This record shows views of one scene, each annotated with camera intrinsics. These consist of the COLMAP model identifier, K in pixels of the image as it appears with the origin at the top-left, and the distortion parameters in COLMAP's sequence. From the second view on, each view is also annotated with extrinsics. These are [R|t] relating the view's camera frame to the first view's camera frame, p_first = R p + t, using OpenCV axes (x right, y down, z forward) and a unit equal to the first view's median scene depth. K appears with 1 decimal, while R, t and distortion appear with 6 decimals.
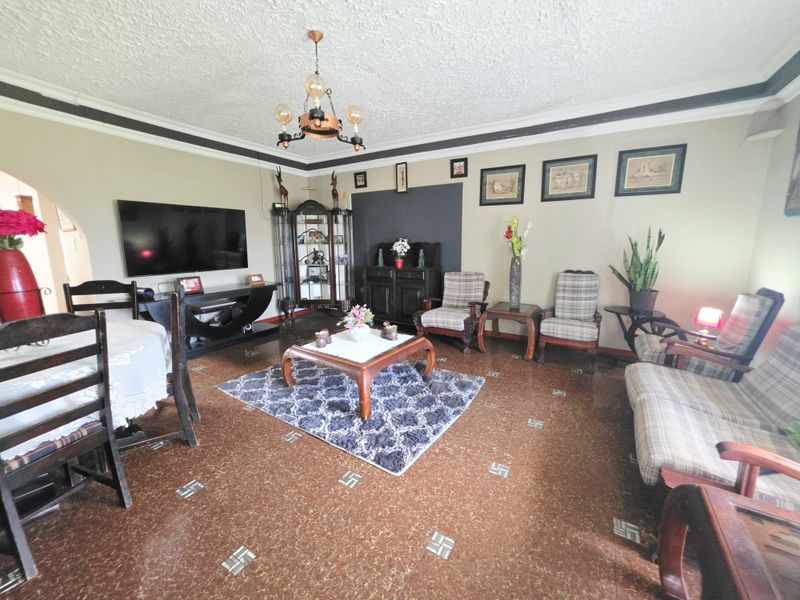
lens RADIAL K [[321.8, 0, 396.1], [0, 321.8, 298.1], [0, 0, 1]] dist [-0.003339, -0.000374]
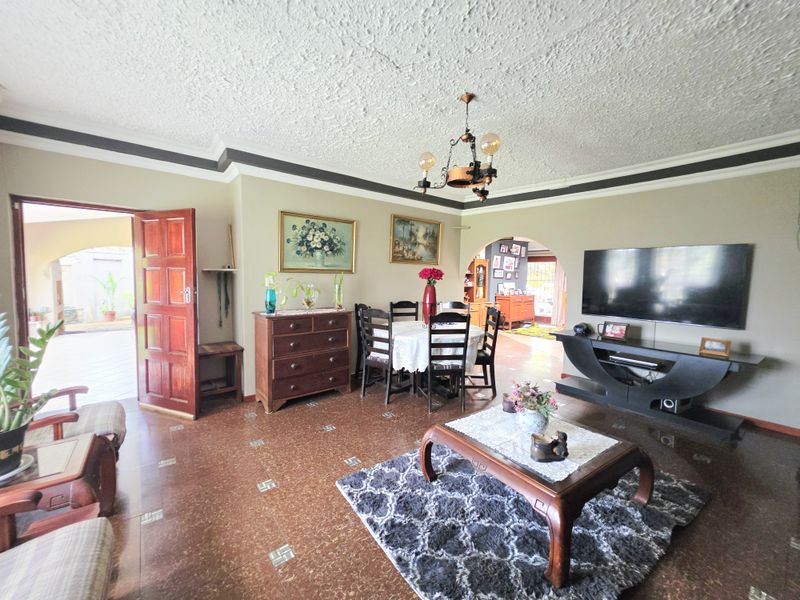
lens RADIAL K [[321.8, 0, 396.1], [0, 321.8, 298.1], [0, 0, 1]] dist [-0.003339, -0.000374]
pose [[-0.344377, 0.063712, -0.936667, 0.547467], [-0.182232, 0.974183, 0.133264, -0.167317], [0.920976, 0.216584, -0.323875, 0.795001]]
